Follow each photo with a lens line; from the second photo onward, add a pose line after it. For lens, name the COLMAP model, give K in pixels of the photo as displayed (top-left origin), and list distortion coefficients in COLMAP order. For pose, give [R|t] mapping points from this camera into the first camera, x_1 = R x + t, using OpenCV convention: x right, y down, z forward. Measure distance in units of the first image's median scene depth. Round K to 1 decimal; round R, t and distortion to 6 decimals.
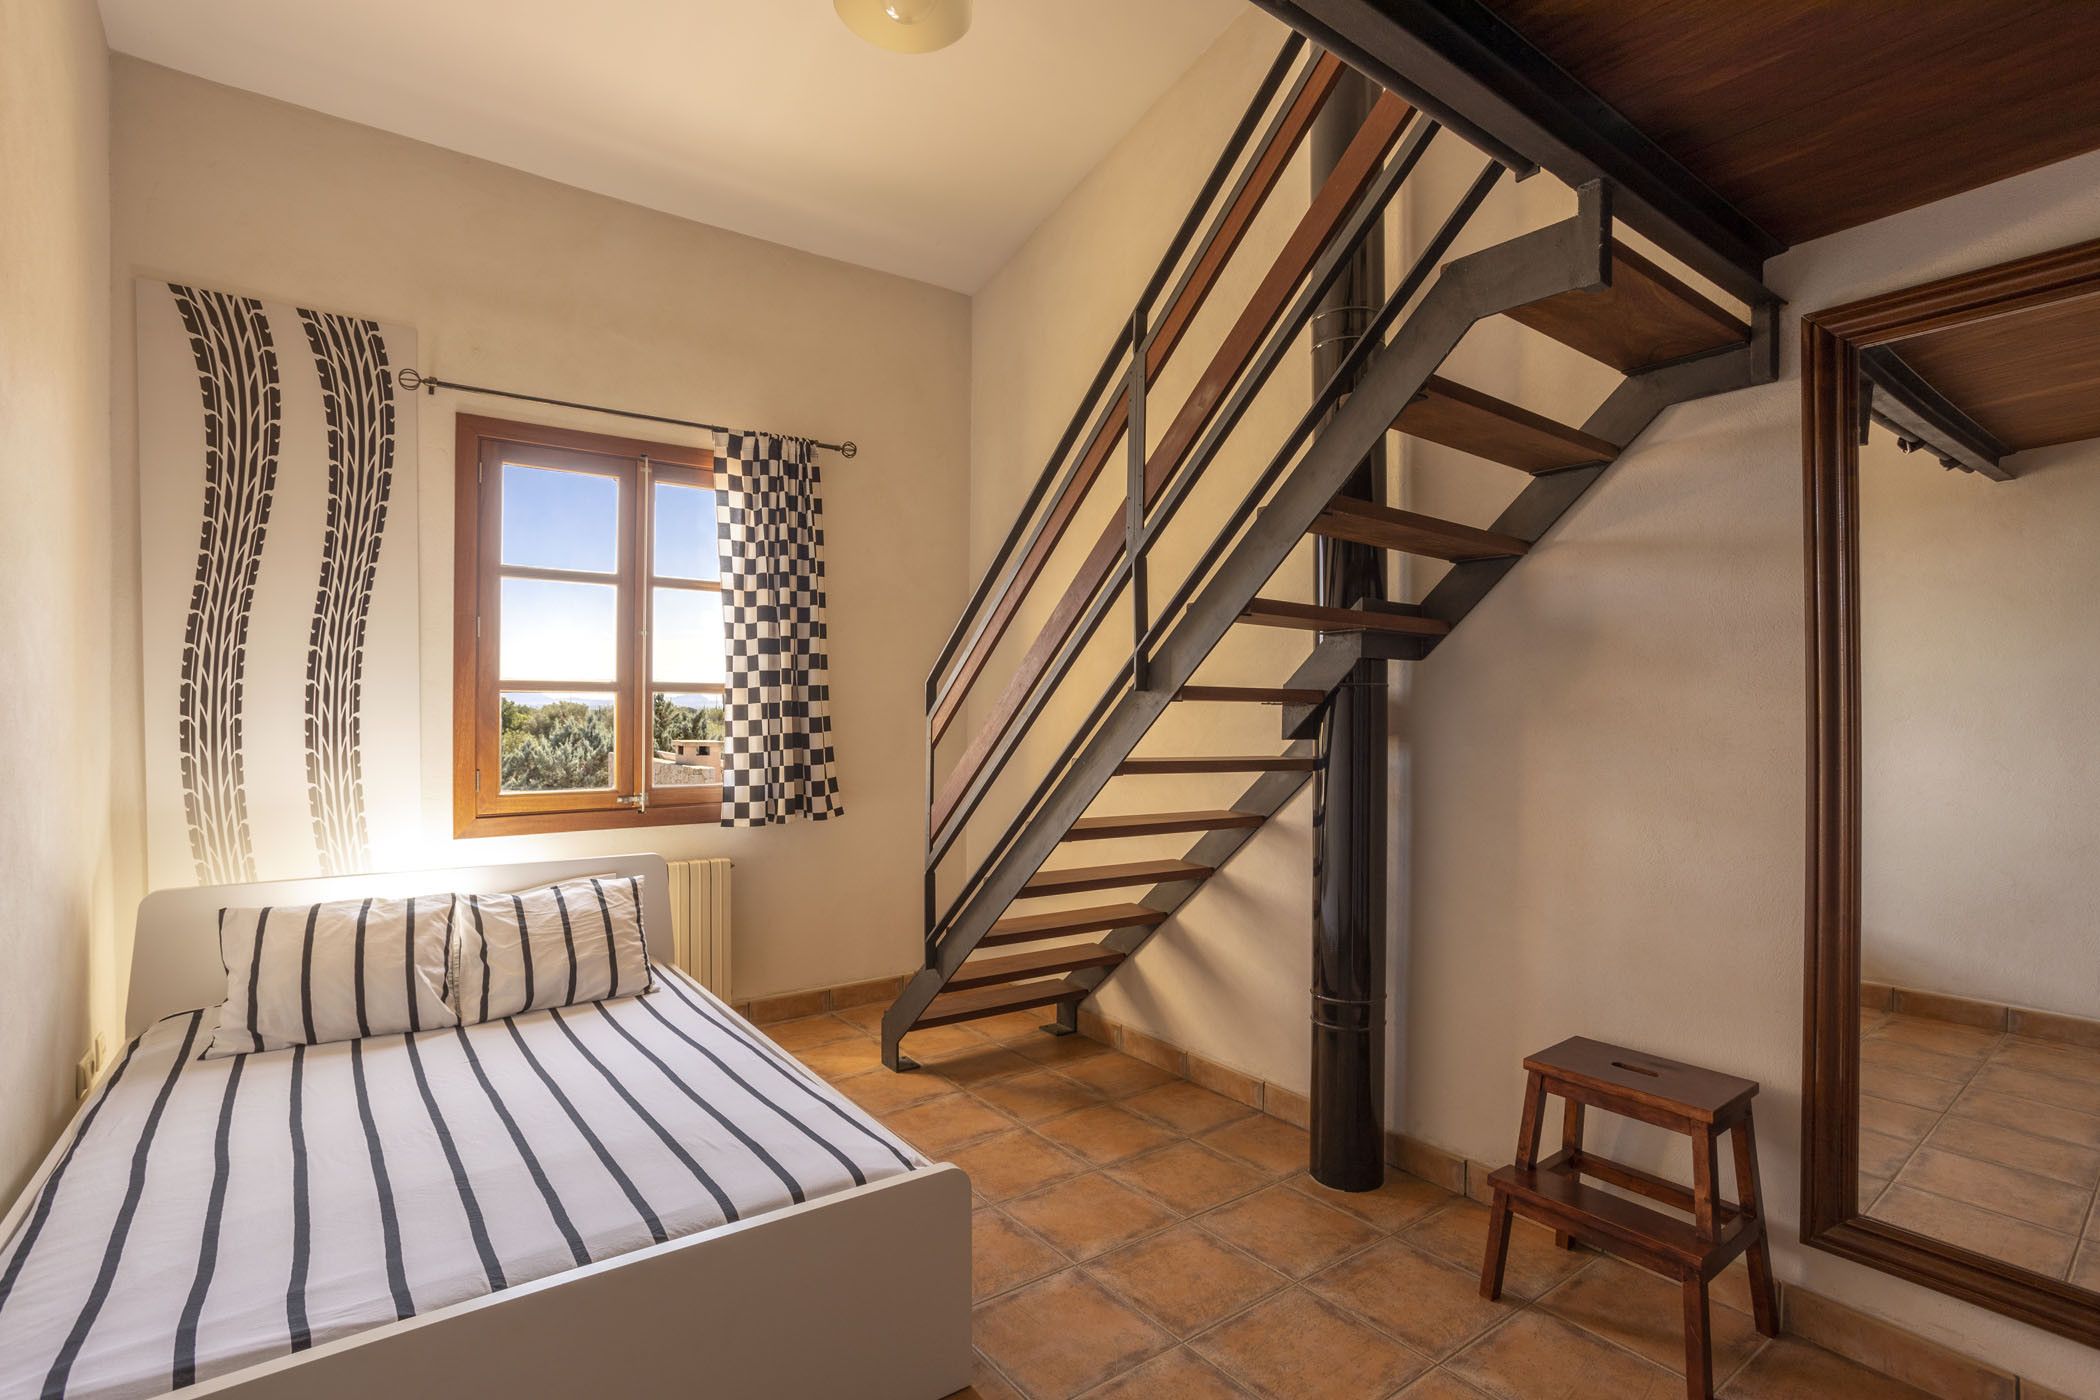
lens RADIAL K [[1009.6, 0, 1047.9], [0, 1009.6, 710.3], [0, 0, 1]] dist [-0.058284, 0.034646]
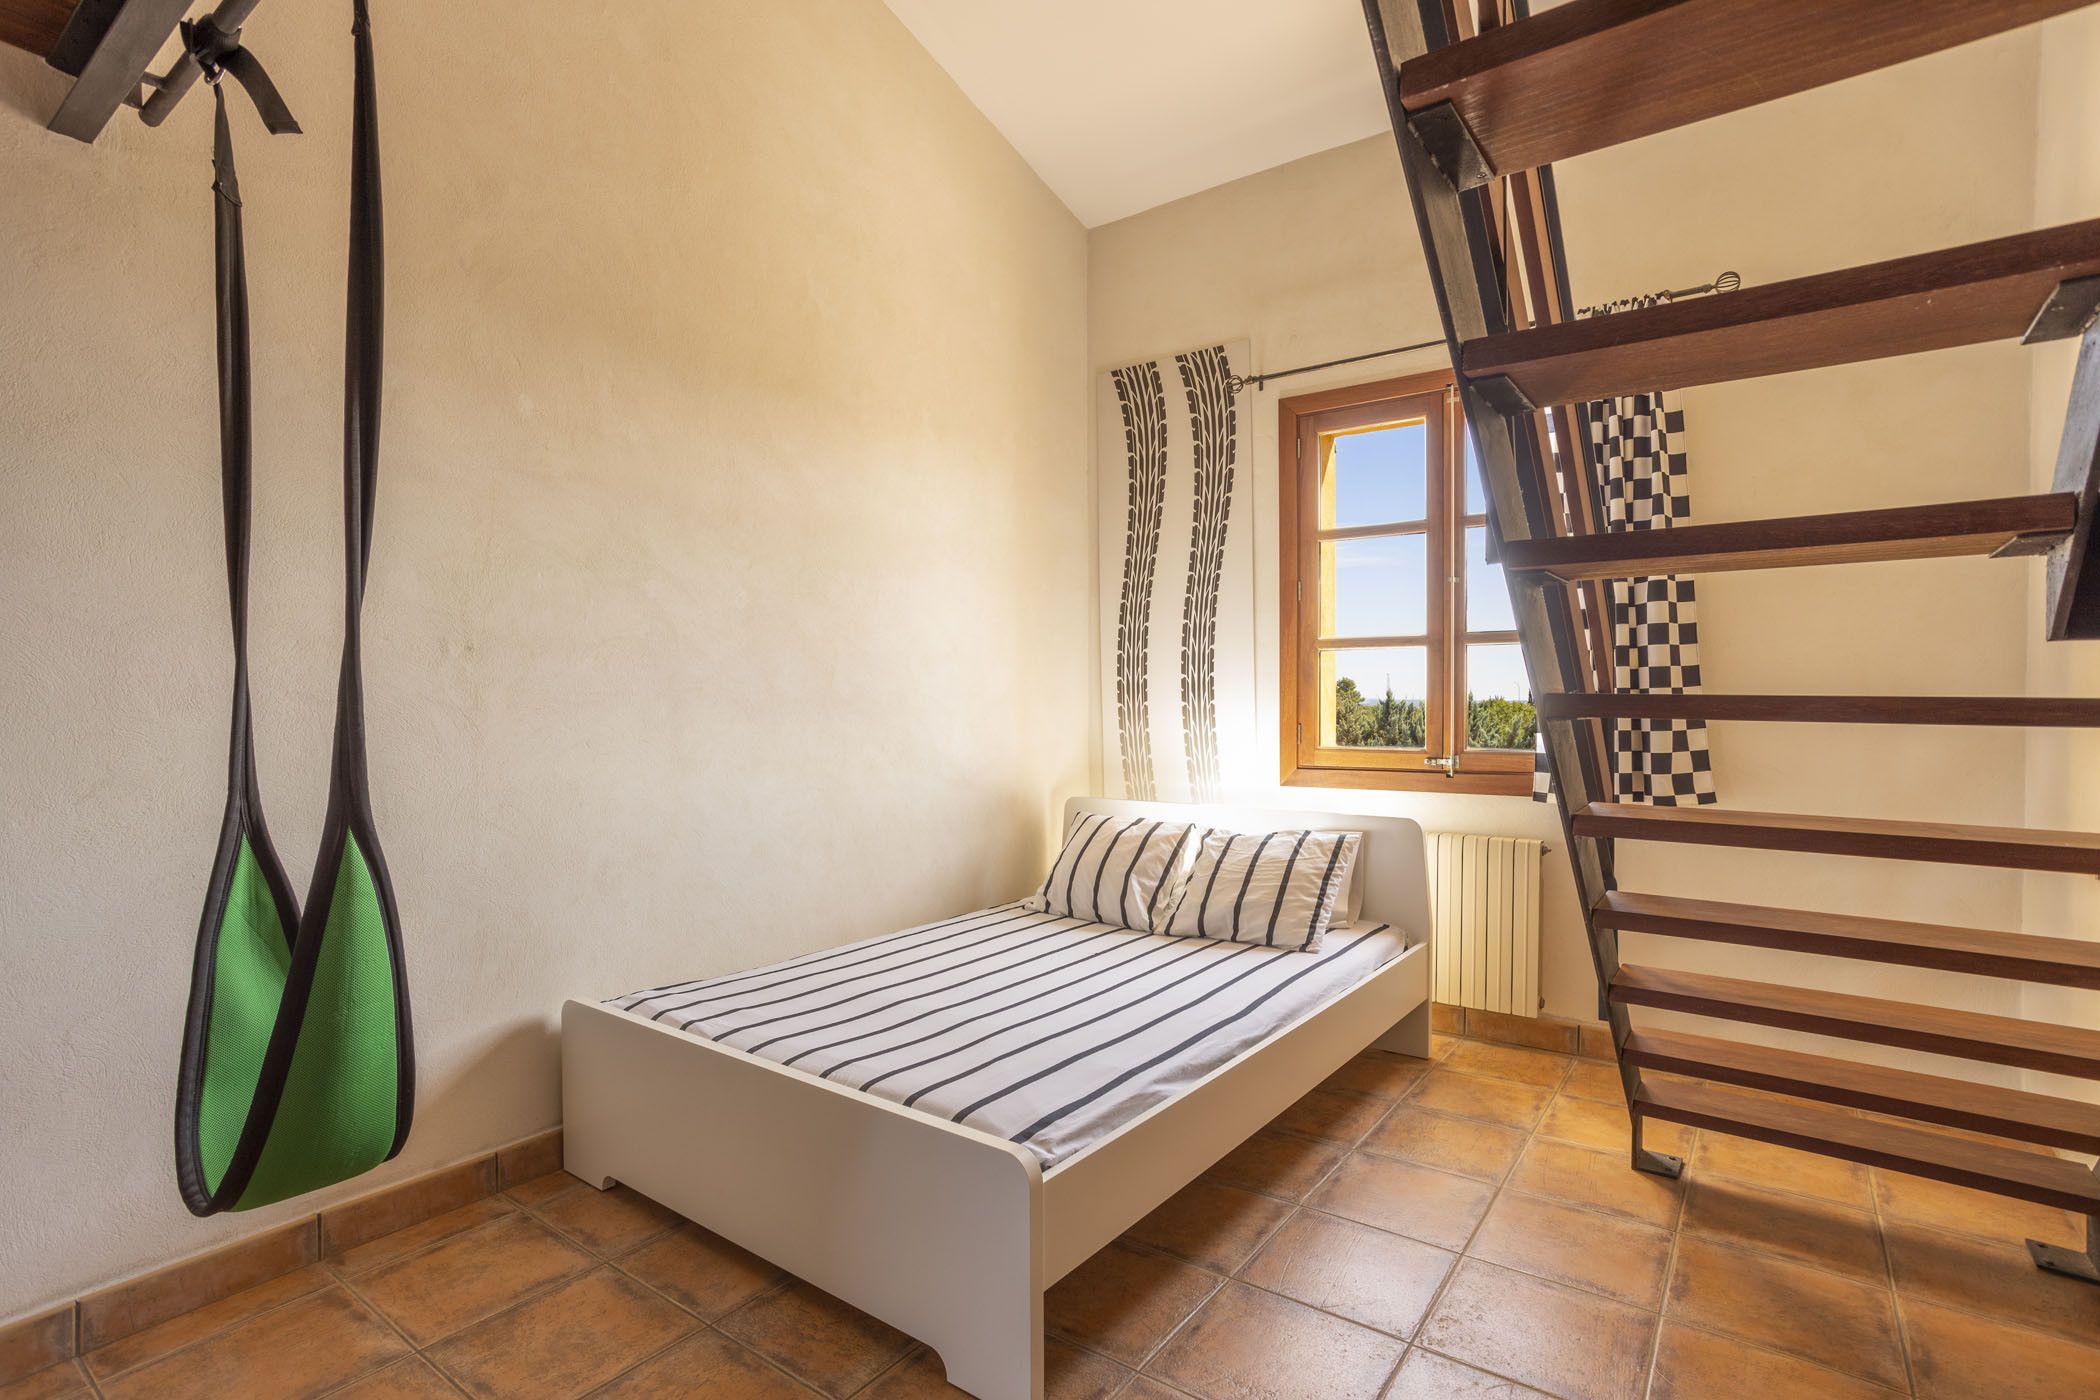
lens RADIAL K [[1009.6, 0, 1047.9], [0, 1009.6, 710.3], [0, 0, 1]] dist [-0.058284, 0.034646]
pose [[0.291465, 0.000870, -0.956581, 0.424441], [0.002199, 0.999996, 0.001579, 0.046710], [0.956579, -0.002564, 0.291462, 0.456064]]
